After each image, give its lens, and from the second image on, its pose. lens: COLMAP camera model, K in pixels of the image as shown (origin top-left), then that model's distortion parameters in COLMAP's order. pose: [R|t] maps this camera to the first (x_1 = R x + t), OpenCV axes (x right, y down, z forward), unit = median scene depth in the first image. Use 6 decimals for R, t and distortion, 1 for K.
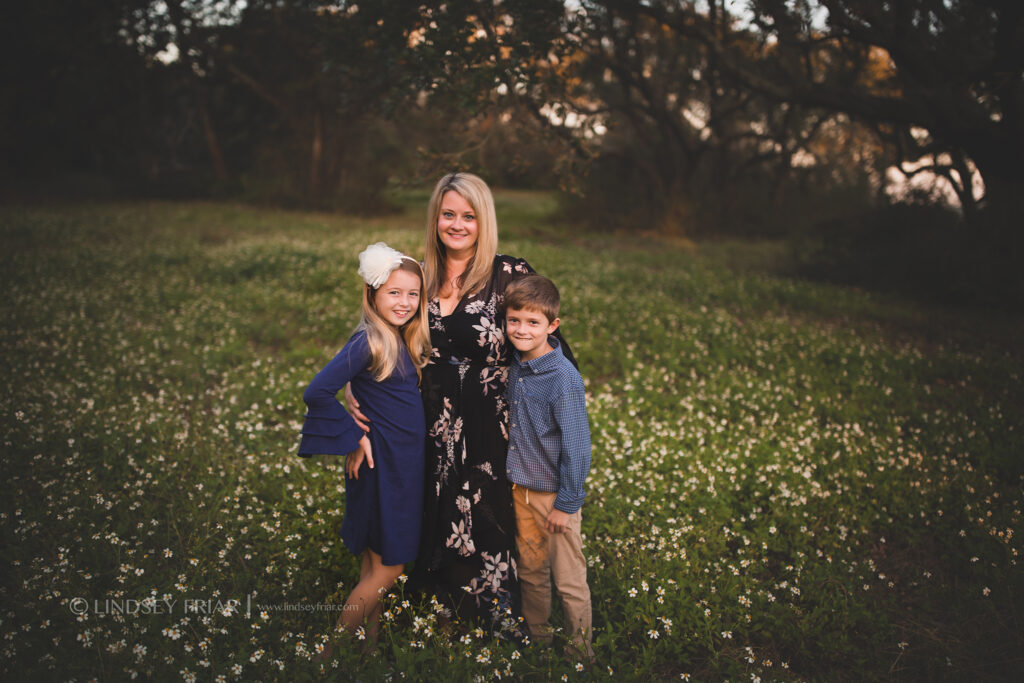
lens RADIAL K [[985.6, 0, 515.5], [0, 985.6, 338.6], [0, 0, 1]] dist [-0.011106, 0.000000]
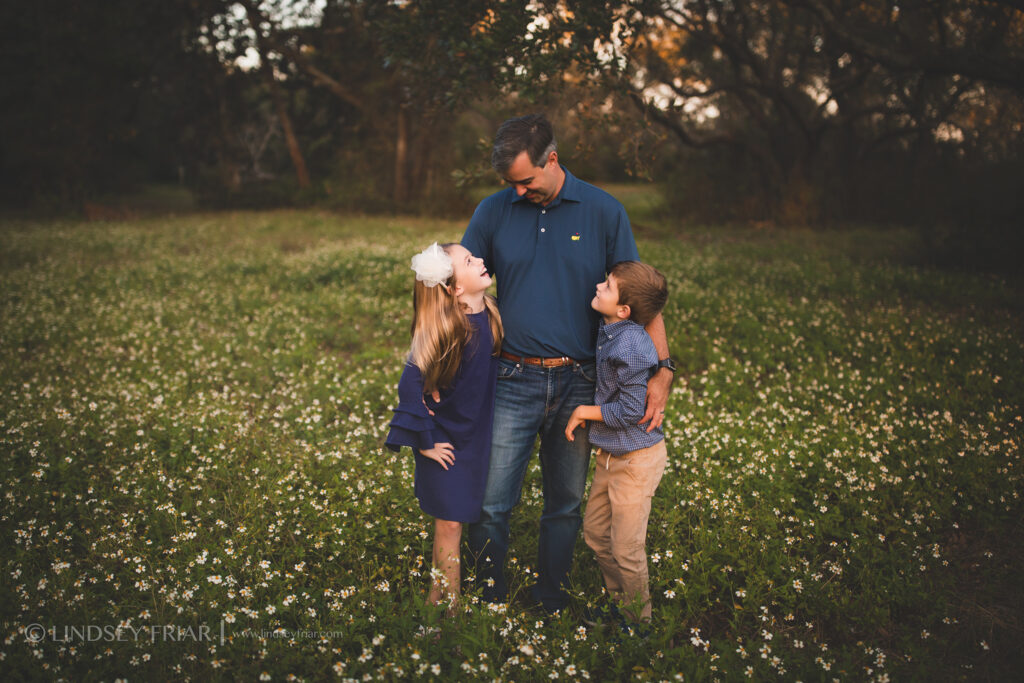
lens RADIAL K [[1087.2, 0, 469.0], [0, 1087.2, 312.0], [0, 0, 1]] dist [-0.007716, 0.000000]
pose [[0.989124, -0.028529, -0.144290, 0.025329], [0.023286, 0.999010, -0.037897, 0.010732], [0.145228, 0.034125, 0.988810, -0.038569]]
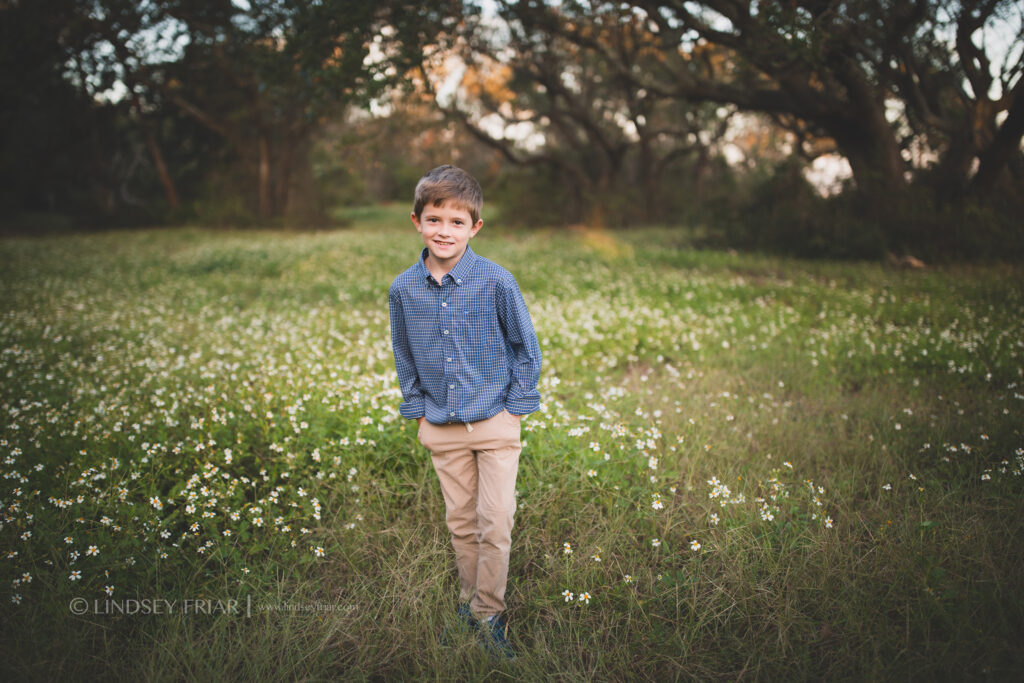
lens RADIAL K [[985.6, 0, 513.9], [0, 985.6, 339.3], [0, 0, 1]] dist [-0.011106, 0.000000]
pose [[0.996832, -0.070488, 0.036849, 0.048625], [0.071053, 0.997370, -0.014267, 0.071095], [-0.035746, 0.016840, 0.999219, -0.218888]]
